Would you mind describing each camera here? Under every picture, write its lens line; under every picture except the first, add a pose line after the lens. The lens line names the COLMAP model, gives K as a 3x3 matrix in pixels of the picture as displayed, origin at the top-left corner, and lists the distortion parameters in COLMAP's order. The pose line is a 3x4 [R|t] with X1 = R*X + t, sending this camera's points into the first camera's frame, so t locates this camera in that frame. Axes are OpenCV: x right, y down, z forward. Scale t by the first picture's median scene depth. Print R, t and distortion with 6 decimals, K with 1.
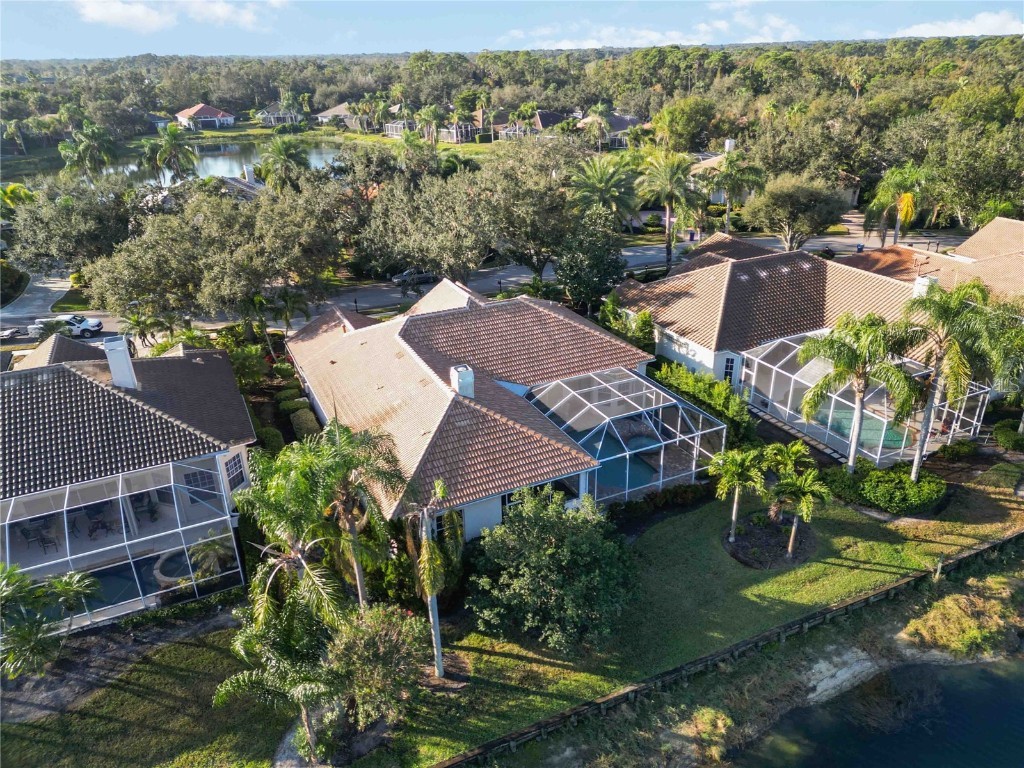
lens RADIAL K [[708.7, 0, 512.0], [0, 708.7, 384.0], [0, 0, 1]] dist [0.077195, -0.078535]
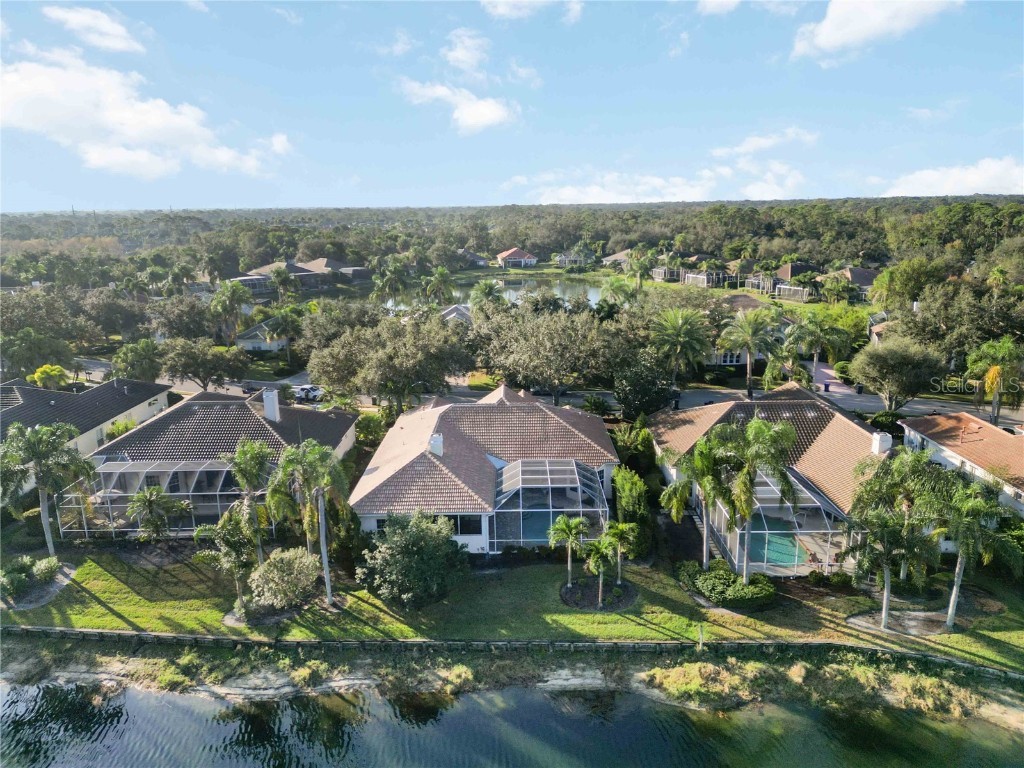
lens RADIAL K [[708.7, 0, 512.0], [0, 708.7, 384.0], [0, 0, 1]] dist [0.077195, -0.078535]
pose [[0.899235, 0.113512, -0.422482, 0.496432], [-0.187325, 0.972643, -0.137385, 0.034906], [0.395329, 0.202683, 0.895899, -0.222685]]
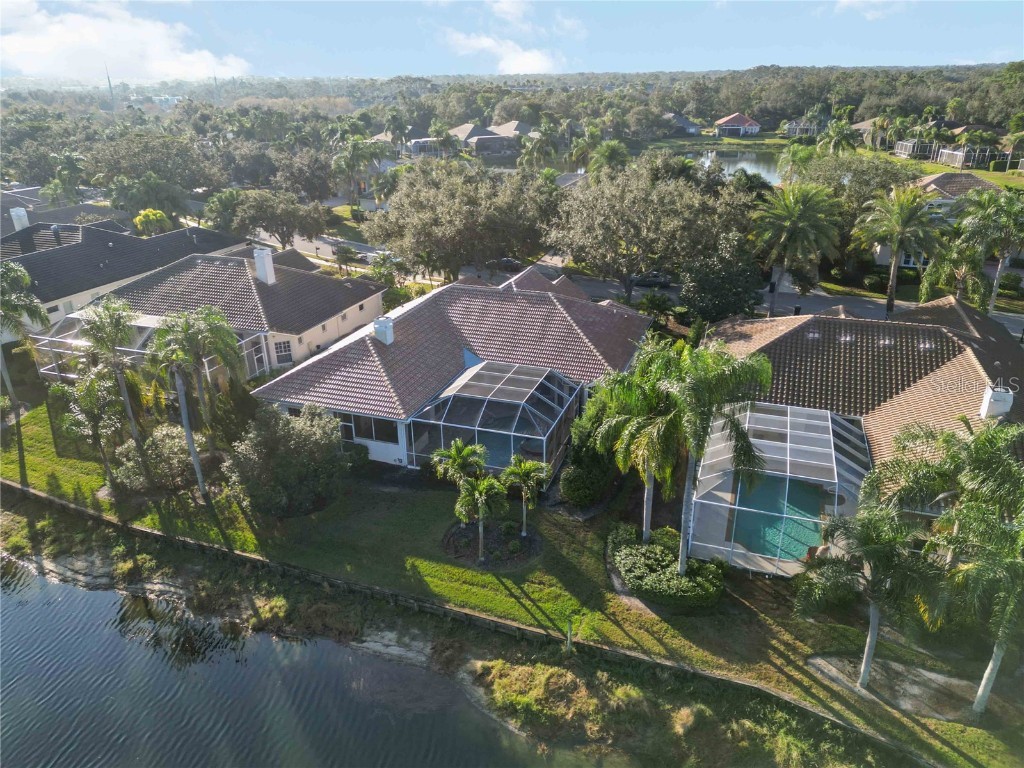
lens RADIAL K [[711.3, 0, 512.0], [0, 711.3, 384.0], [0, 0, 1]] dist [0.079117, -0.077208]
pose [[0.704560, 0.292869, -0.646392, 0.663020], [-0.301874, 0.948036, 0.100499, -0.075587], [0.642236, 0.124321, 0.756358, 0.146535]]
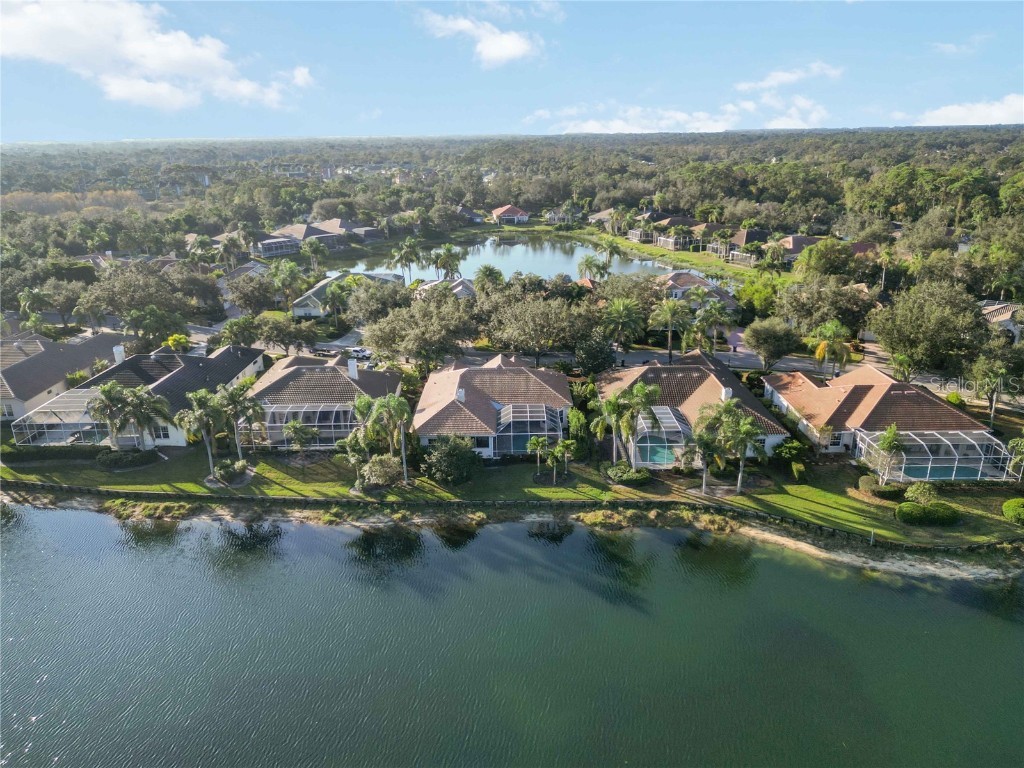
lens RADIAL K [[712.1, 0, 512.0], [0, 712.1, 384.0], [0, 0, 1]] dist [0.076970, -0.090711]
pose [[0.902707, 0.150879, -0.402933, 0.779402], [-0.186588, 0.981133, -0.050633, 0.036589], [0.387692, 0.120890, 0.913828, -0.868364]]
